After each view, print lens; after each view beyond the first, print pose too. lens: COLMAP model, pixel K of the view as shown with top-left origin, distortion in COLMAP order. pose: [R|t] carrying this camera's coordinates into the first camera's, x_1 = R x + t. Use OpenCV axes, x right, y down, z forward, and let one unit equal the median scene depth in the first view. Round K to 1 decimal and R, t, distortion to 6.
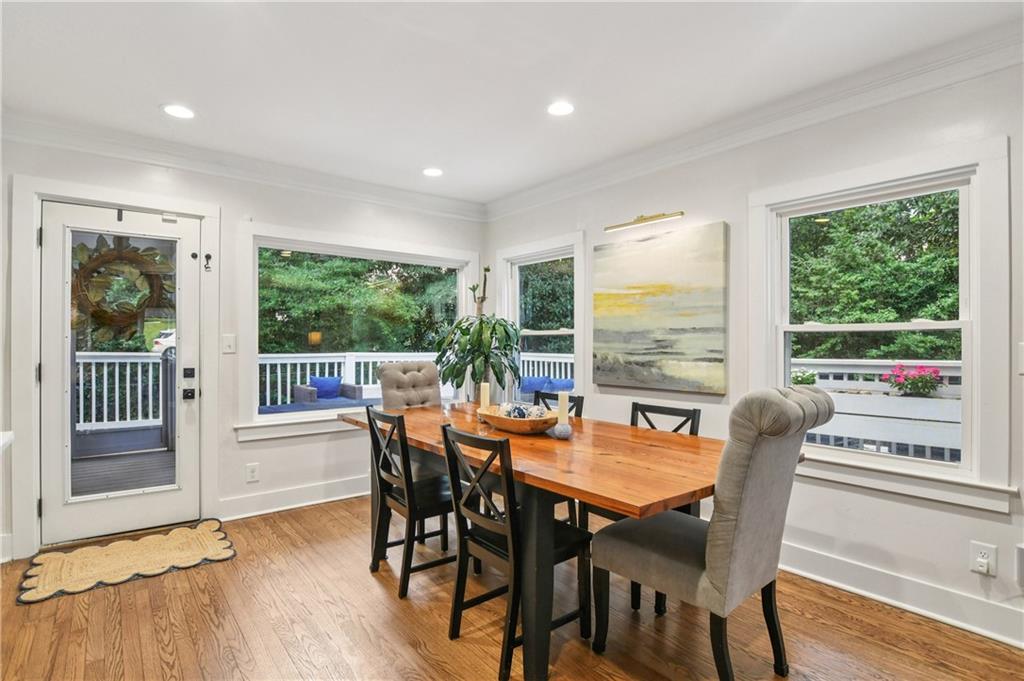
lens RADIAL K [[511.6, 0, 494.7], [0, 511.6, 343.3], [0, 0, 1]] dist [-0.002696, -0.000340]
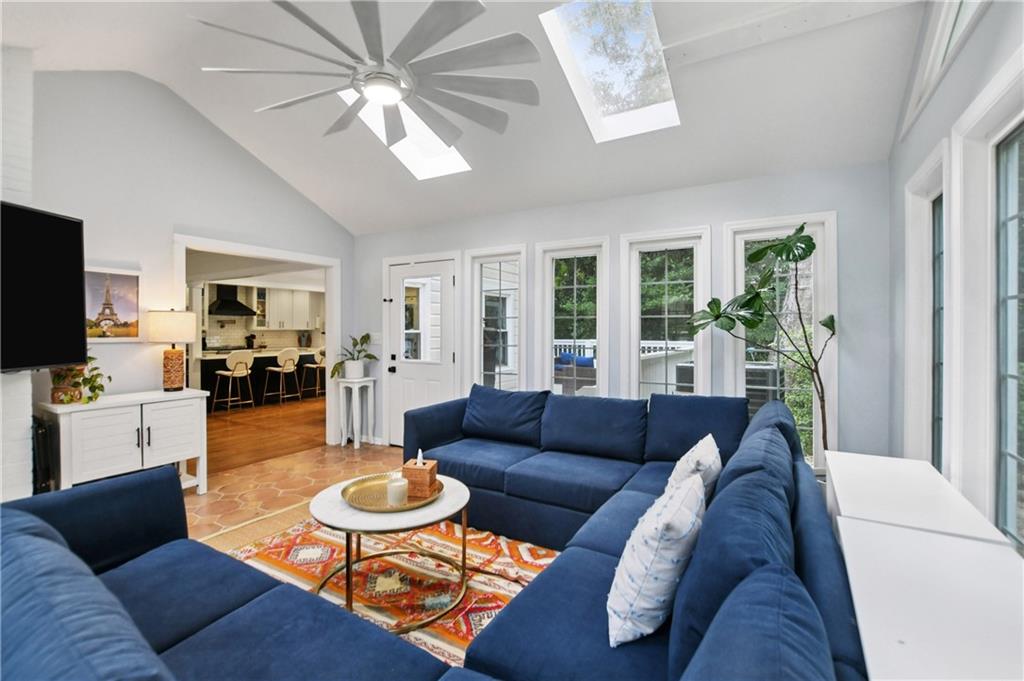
lens RADIAL K [[460.1, 0, 510.7], [0, 460.1, 334.5], [0, 0, 1]] dist [-0.000414, -0.000193]
pose [[0.370360, 0.002870, -0.928884, 2.565701], [0.003026, 0.999986, 0.004297, -0.013216], [0.928883, -0.004402, 0.370346, 0.487435]]
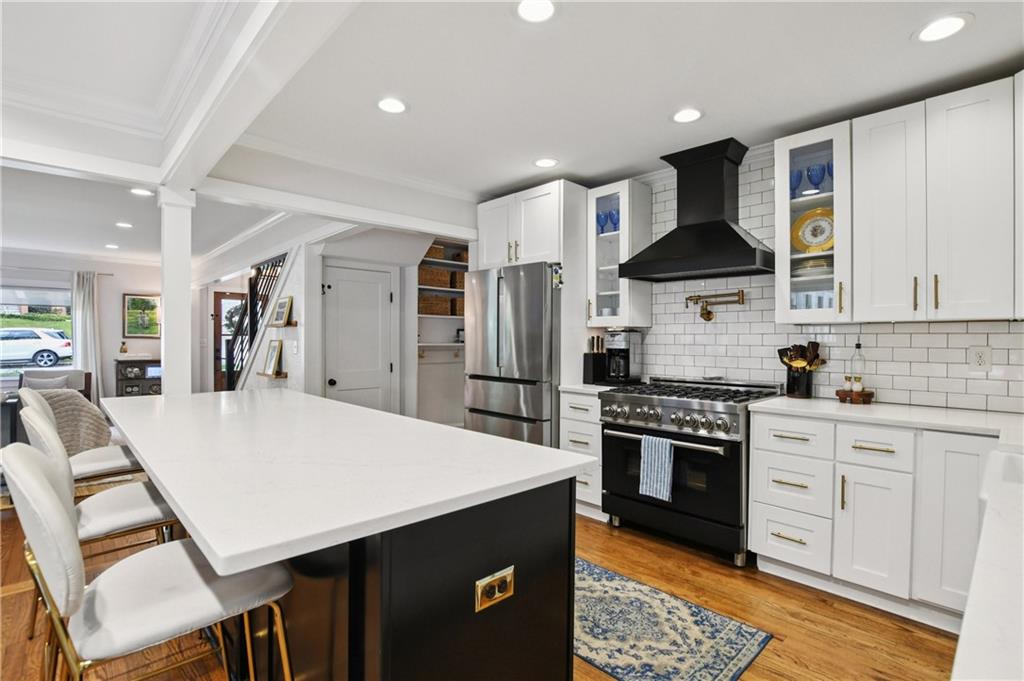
lens RADIAL K [[482.3, 0, 512.0], [0, 482.3, 340.5], [0, 0, 1]] dist [-0.027201, -0.000266]
pose [[-0.994688, -0.003240, -0.102887, -0.640352], [-0.003458, 0.999992, 0.001943, -0.007598], [0.102880, 0.002289, -0.994691, 0.791629]]
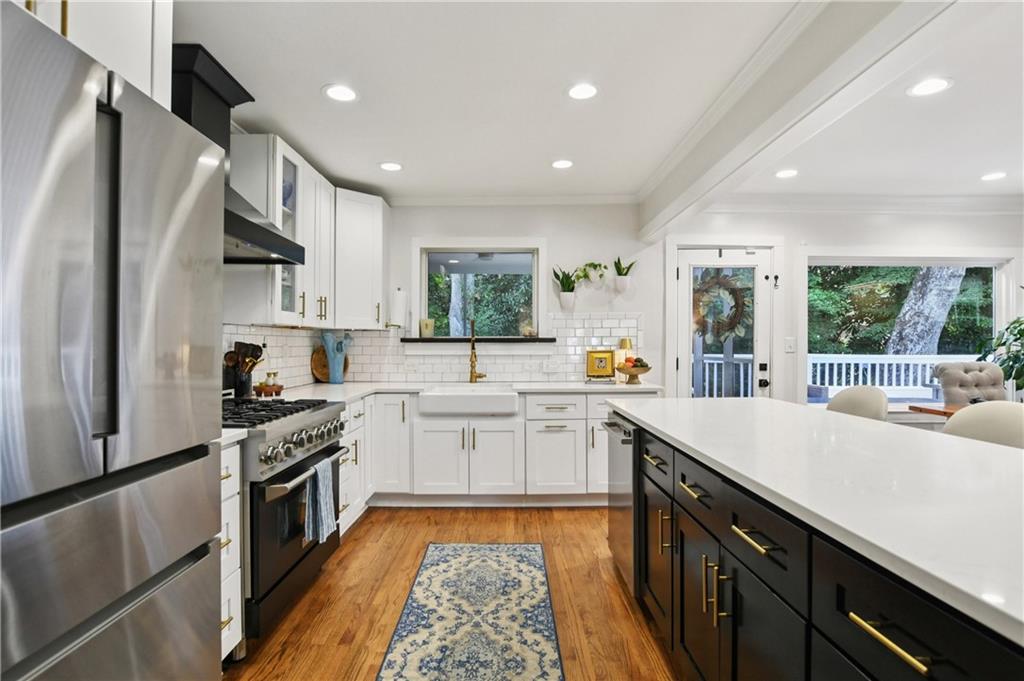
lens RADIAL K [[526.0, 0, 512.0], [0, 526.0, 340.5], [0, 0, 1]] dist [-0.023254, -0.000004]
pose [[0.796437, -0.005421, -0.604697, -0.316867], [0.000585, 0.999966, -0.008193, 0.000013], [0.604721, 0.006172, 0.796413, -0.480182]]
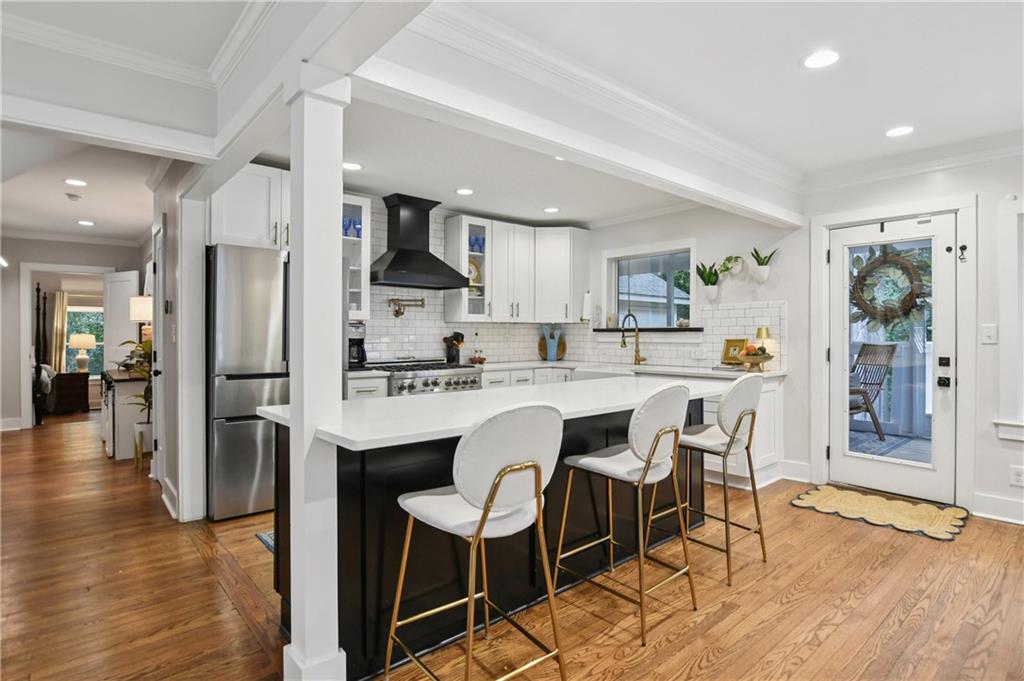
lens RADIAL K [[531.6, 0, 514.6], [0, 531.6, 333.7], [0, 0, 1]] dist [-0.023219, -0.000256]
pose [[0.060656, -0.000856, -0.998158, 0.441822], [0.000009, 1.000000, -0.000857, 0.001011], [0.998159, 0.000043, 0.060656, 0.057988]]
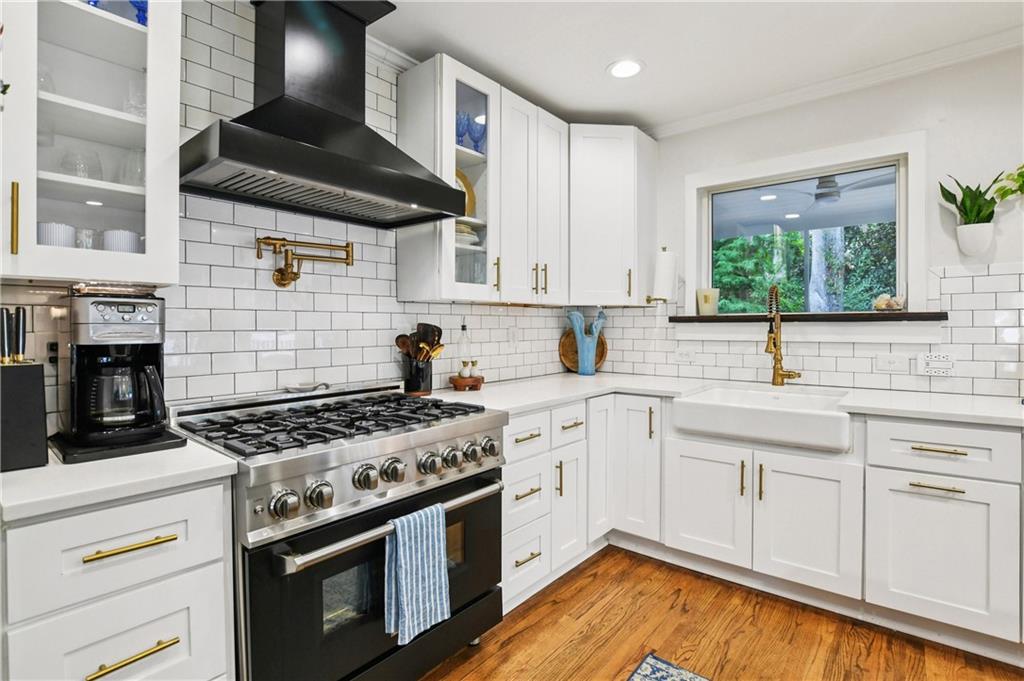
lens RADIAL K [[491.7, 0, 512.6], [0, 491.7, 327.6], [0, 0, 1]] dist [-0.024943, 0.000321]
pose [[0.223044, 0.002954, -0.974804, -0.535072], [0.004289, 0.999983, 0.004011, -0.001645], [0.974799, -0.005076, 0.223028, -0.059166]]
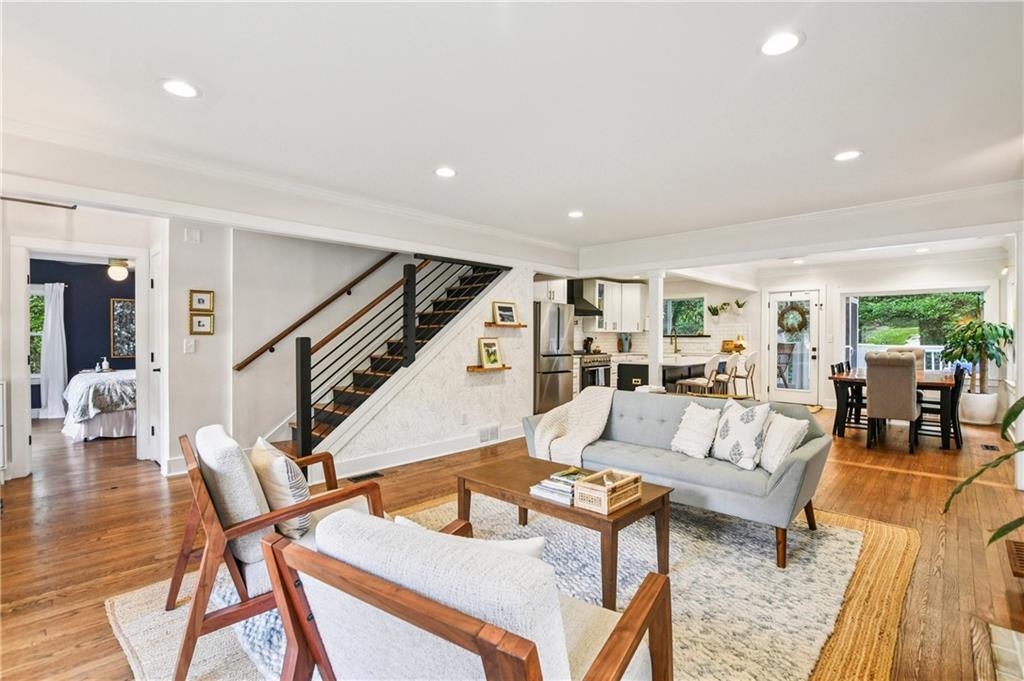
lens RADIAL K [[482.3, 0, 512.0], [0, 482.3, 340.5], [0, 0, 1]] dist [-0.027201, -0.000266]
pose [[0.161623, 0.004884, -0.986841, 1.683044], [-0.000991, 0.999988, 0.004787, 0.001577], [0.986852, 0.000205, 0.161626, -1.004464]]
